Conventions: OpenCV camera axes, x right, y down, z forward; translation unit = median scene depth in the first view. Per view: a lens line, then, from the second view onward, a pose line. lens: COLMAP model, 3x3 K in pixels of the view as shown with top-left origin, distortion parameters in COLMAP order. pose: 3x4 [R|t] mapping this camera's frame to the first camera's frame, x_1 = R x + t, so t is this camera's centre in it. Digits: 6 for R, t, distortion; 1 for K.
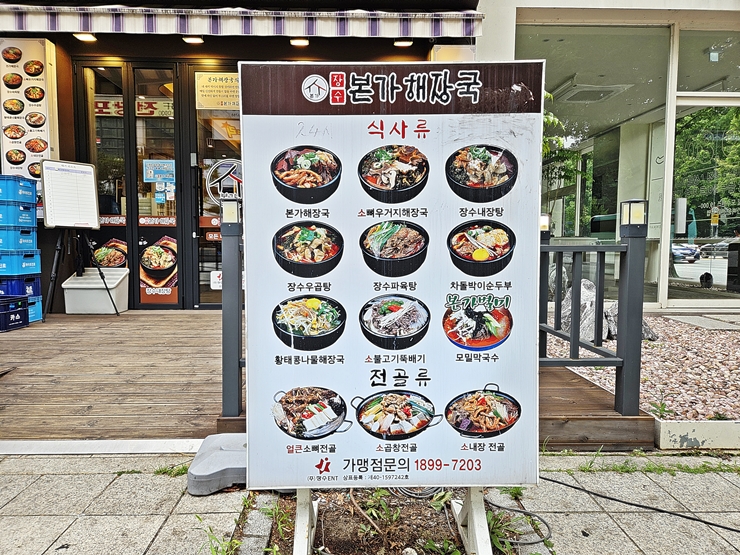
lens RADIAL K [[486.3, 0, 370.0], [0, 486.3, 277.5], [0, 0, 1]] dist [0.067982, -0.056148]
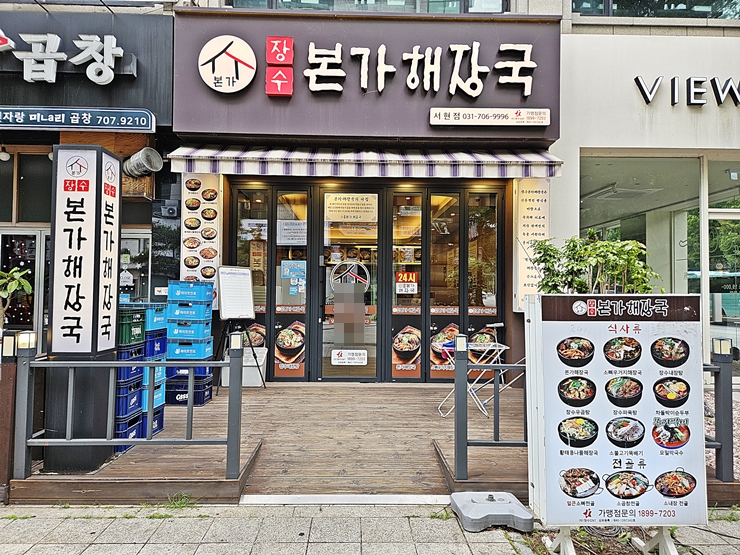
lens RADIAL K [[486.3, 0, 370.0], [0, 486.3, 277.5], [0, 0, 1]] dist [0.067982, -0.056148]
pose [[0.999981, 0.004418, -0.004201, -0.900275], [-0.004803, 0.995302, -0.096701, -0.302528], [0.003754, 0.096720, 0.995305, -0.909223]]
